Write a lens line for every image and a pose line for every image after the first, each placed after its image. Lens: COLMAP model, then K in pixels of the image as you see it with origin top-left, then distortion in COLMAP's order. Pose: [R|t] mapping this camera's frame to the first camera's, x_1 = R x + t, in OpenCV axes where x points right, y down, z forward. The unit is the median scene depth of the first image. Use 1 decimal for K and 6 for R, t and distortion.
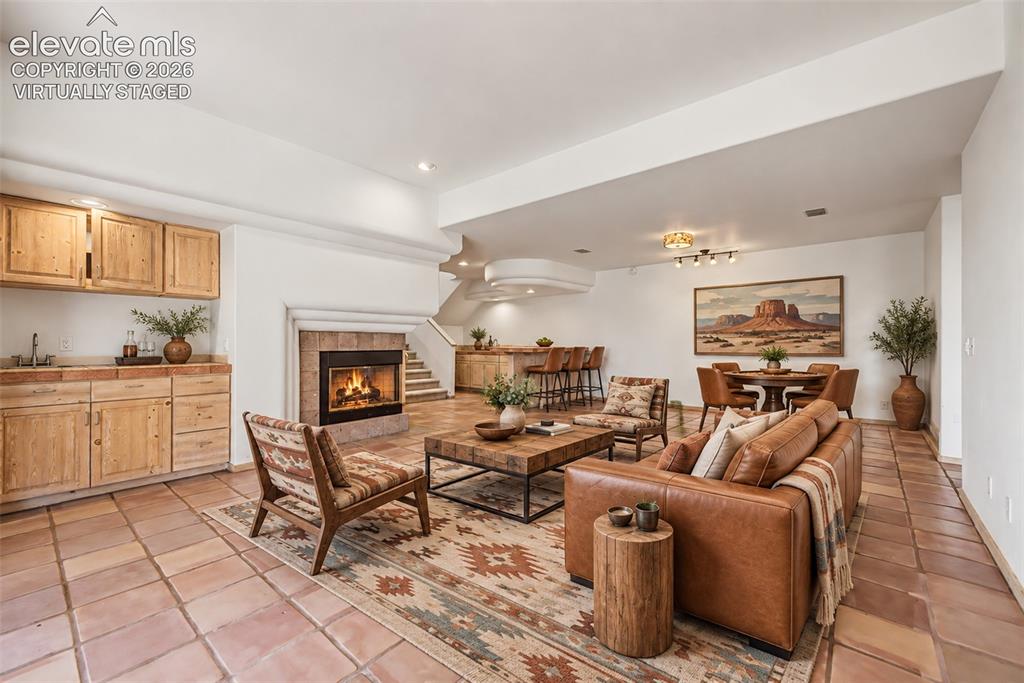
lens RADIAL K [[412.0, 0, 513.4], [0, 412.0, 340.7], [0, 0, 1]] dist [0.013396, -0.003964]
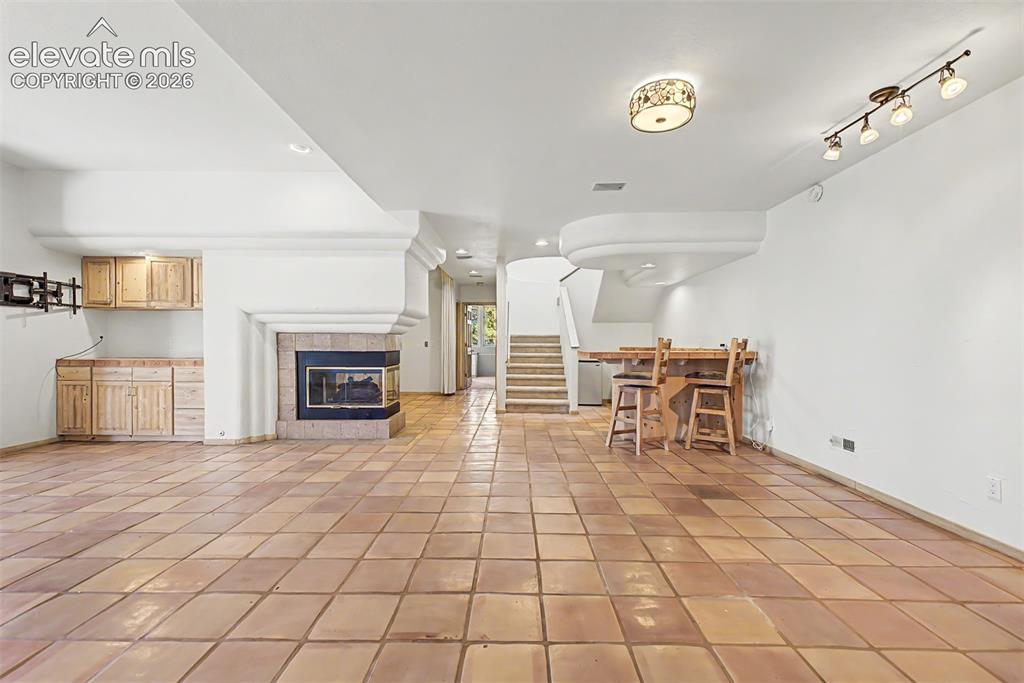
lens RADIAL K [[431.1, 0, 514.0], [0, 431.1, 344.9], [0, 0, 1]] dist [-0.000499, -0.000103]
pose [[0.645481, 0.000096, -0.763776, 0.763643], [0.003024, 0.999992, 0.002681, 0.008016], [0.763770, -0.004040, 0.645475, 0.699332]]
